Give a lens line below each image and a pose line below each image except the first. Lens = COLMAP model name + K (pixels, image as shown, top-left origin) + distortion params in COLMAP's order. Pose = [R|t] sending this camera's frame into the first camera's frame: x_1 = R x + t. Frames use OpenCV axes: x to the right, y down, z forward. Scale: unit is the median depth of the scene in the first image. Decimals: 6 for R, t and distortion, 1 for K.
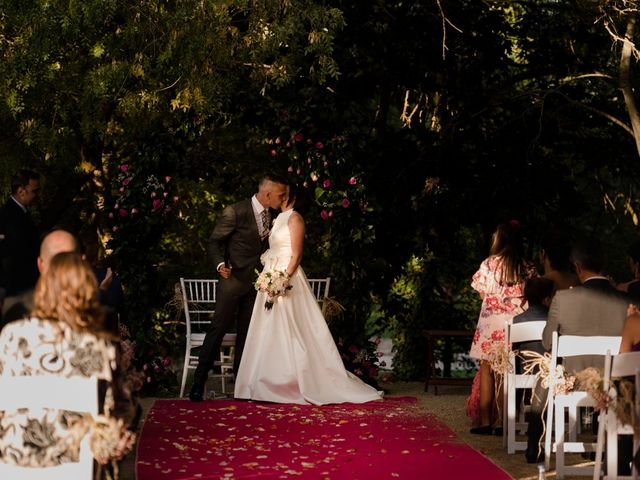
lens RADIAL K [[2359.9, 0, 320.0], [0, 2359.9, 240.0], [0, 0, 1]] dist [-0.170944, 0.045216]
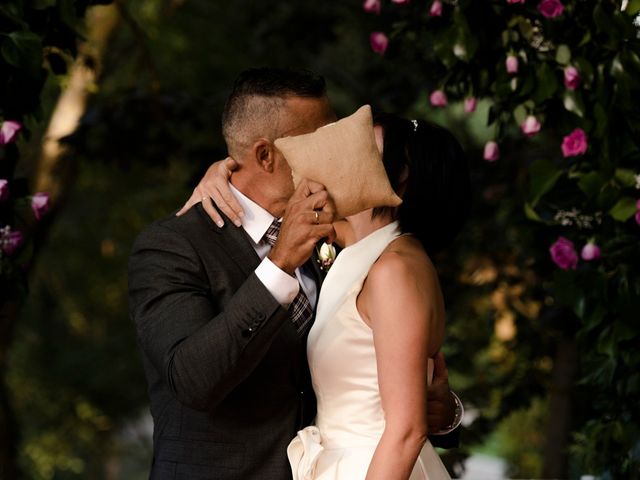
lens RADIAL K [[2359.9, 0, 320.0], [0, 2359.9, 240.0], [0, 0, 1]] dist [-0.170944, 0.045216]
pose [[0.999658, -0.013170, 0.022571, -0.036307], [0.013523, 0.999787, -0.015561, -0.008843], [-0.022361, 0.015861, 0.999624, 0.761311]]
